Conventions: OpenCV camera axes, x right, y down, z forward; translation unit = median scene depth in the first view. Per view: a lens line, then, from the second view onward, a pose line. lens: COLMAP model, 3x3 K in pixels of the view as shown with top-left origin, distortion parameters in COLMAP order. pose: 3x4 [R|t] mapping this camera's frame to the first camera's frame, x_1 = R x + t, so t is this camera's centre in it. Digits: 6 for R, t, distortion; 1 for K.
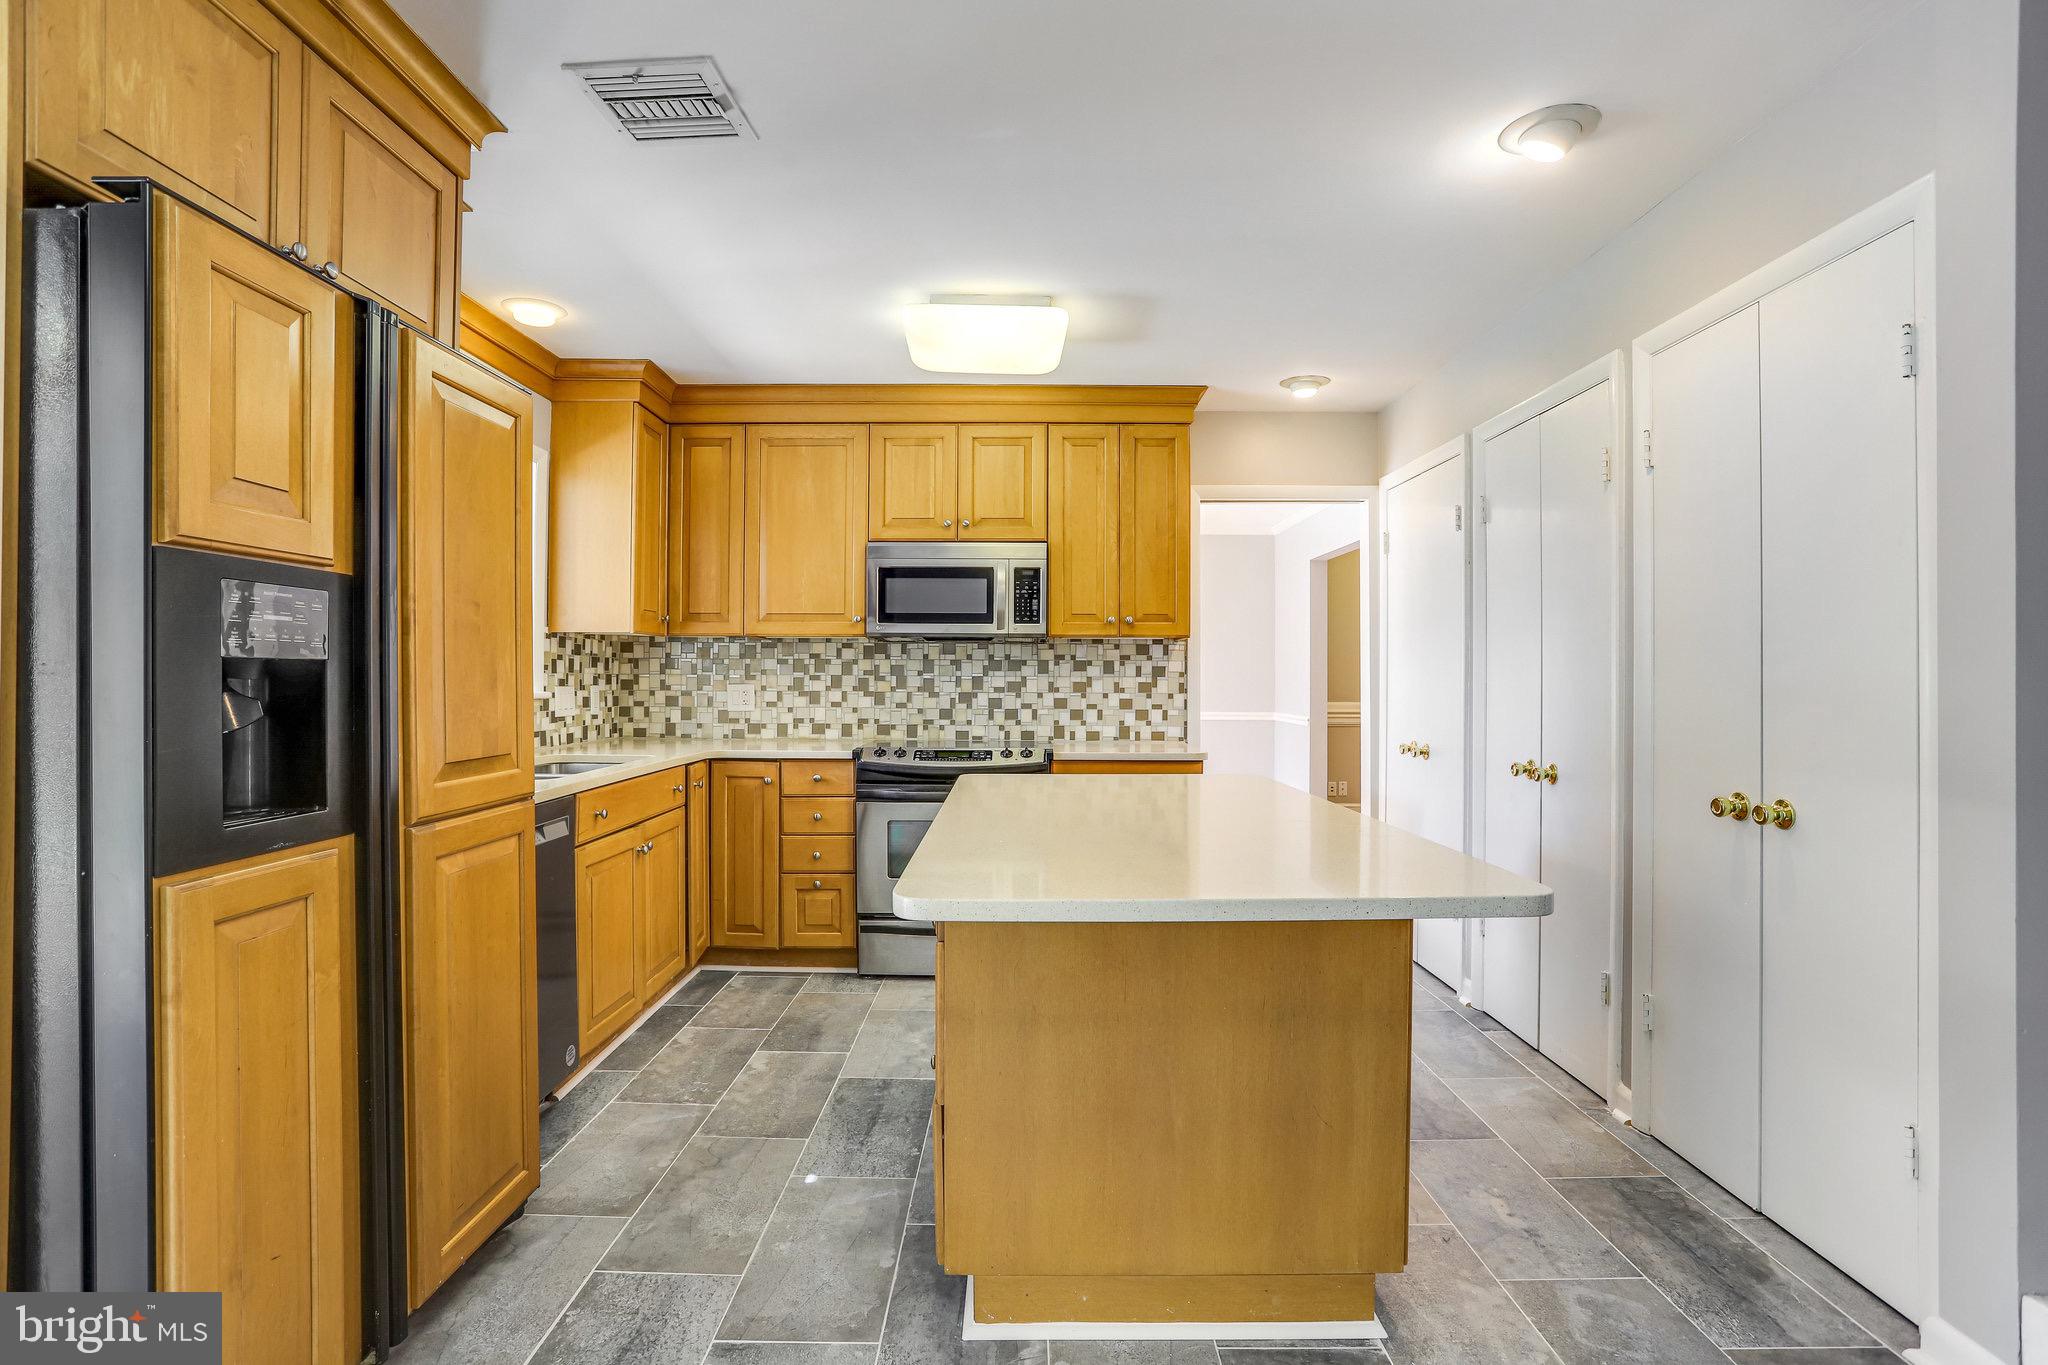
lens RADIAL K [[999.5, 0, 1046.0], [0, 999.5, 676.5], [0, 0, 1]] dist [-0.060430, 0.030910]
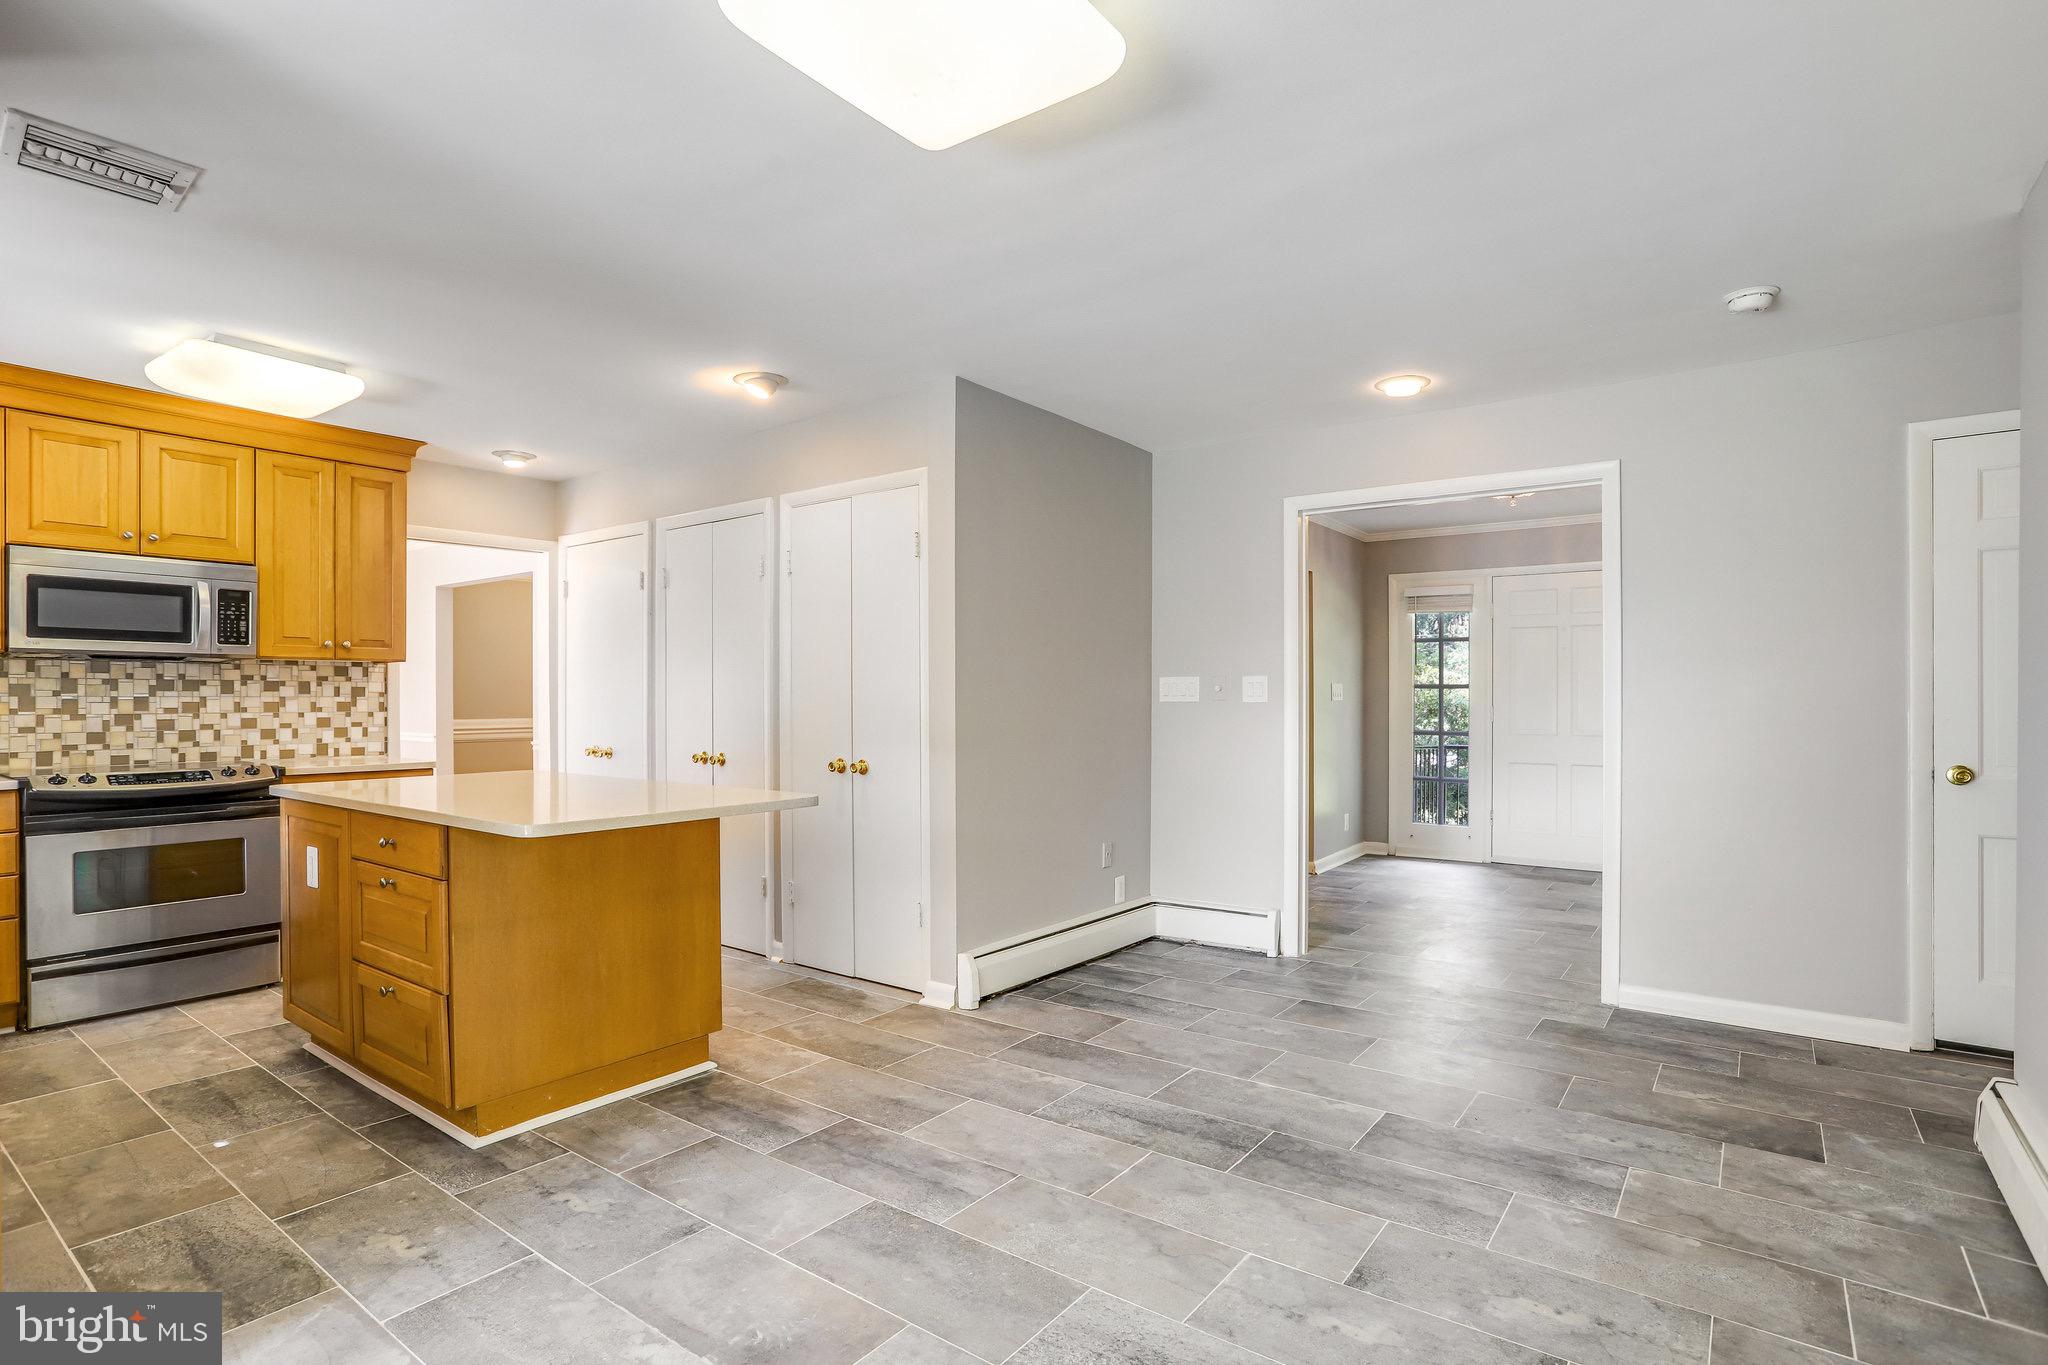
lens RADIAL K [[992.9, 0, 1000.6], [0, 992.9, 703.0], [0, 0, 1]] dist [-0.056968, 0.034619]
pose [[0.624629, -0.008012, 0.780880, -0.277686], [0.001124, 0.999956, 0.009361, -0.001922], [-0.780920, -0.004969, 0.624611, -0.201809]]
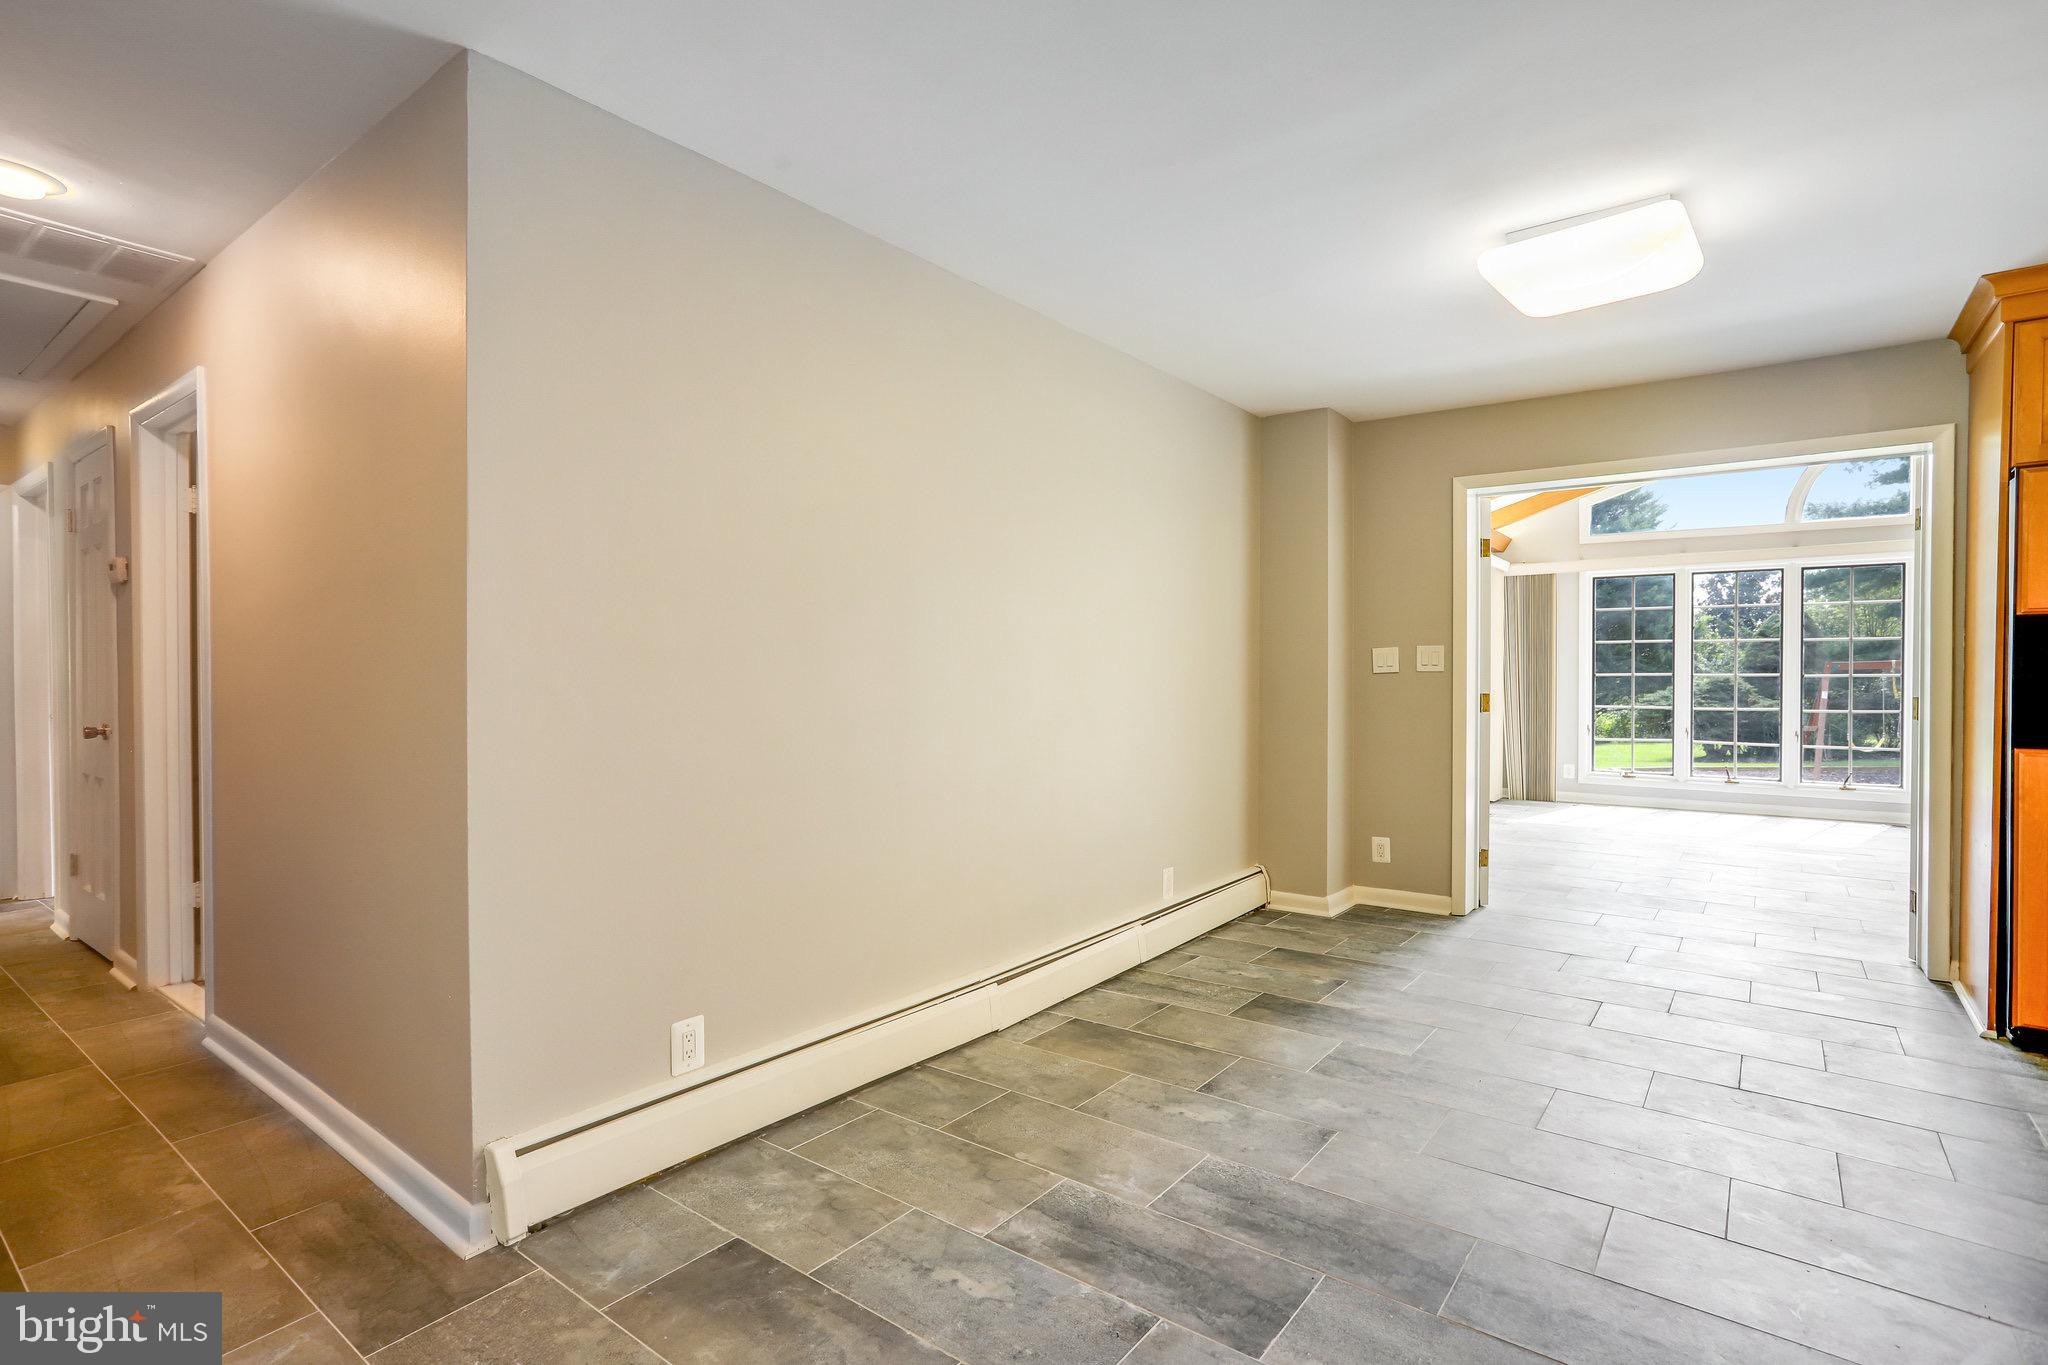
lens RADIAL K [[992.9, 0, 1000.6], [0, 992.9, 703.0], [0, 0, 1]] dist [-0.056968, 0.034619]
pose [[-0.629739, 0.017423, -0.776611, 0.683083], [-0.000986, 0.999730, 0.023229, 0.008021], [0.776806, 0.015394, -0.629552, 0.139400]]
